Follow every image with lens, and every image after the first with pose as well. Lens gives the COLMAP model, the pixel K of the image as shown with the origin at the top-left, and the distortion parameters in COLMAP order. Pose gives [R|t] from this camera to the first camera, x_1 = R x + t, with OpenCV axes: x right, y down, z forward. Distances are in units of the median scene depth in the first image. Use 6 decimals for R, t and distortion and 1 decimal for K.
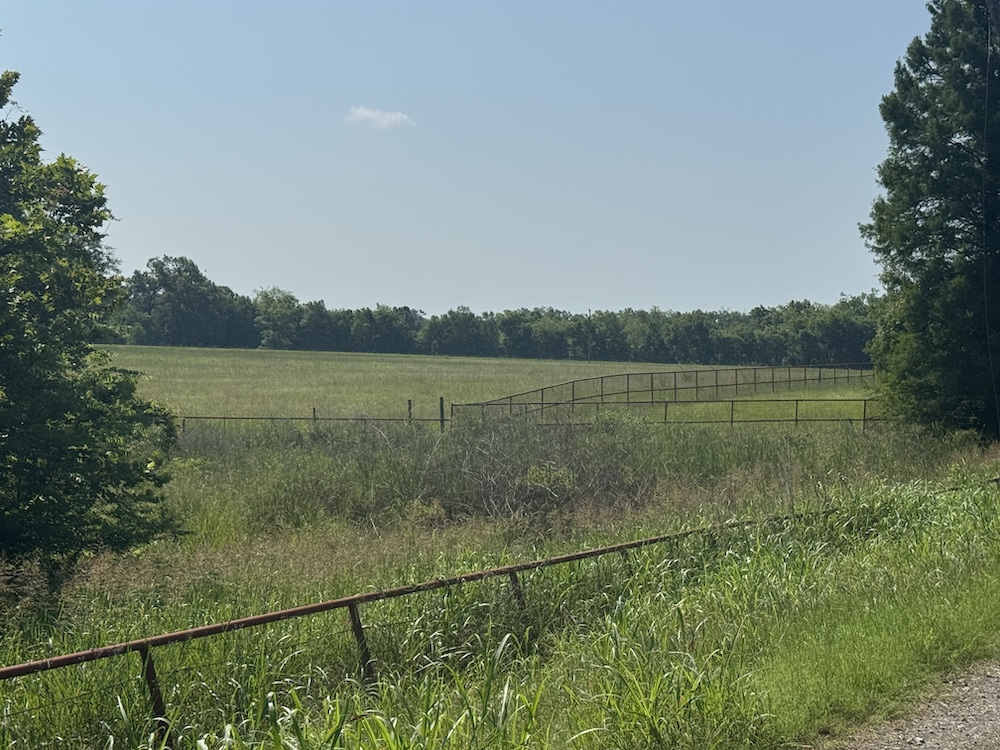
lens RADIAL K [[1748.0, 0, 500.0], [0, 1748.0, 377.6], [0, 0, 1]] dist [0.143148, 0.000000]
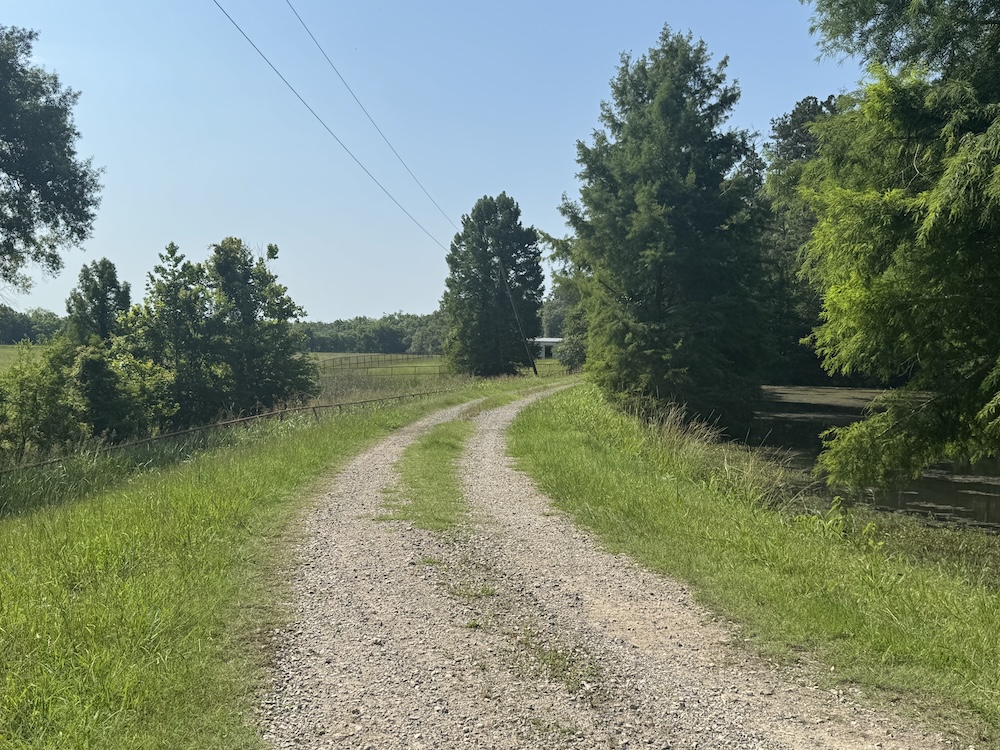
lens RADIAL K [[1038.7, 0, 500.1], [0, 1038.7, 375.4], [0, 0, 1]] dist [0.088666, 0.000000]
pose [[0.950992, -0.018706, 0.308650, -0.200786], [0.013880, 0.999745, 0.017822, 0.000107], [-0.308905, -0.012664, 0.951009, -0.546549]]
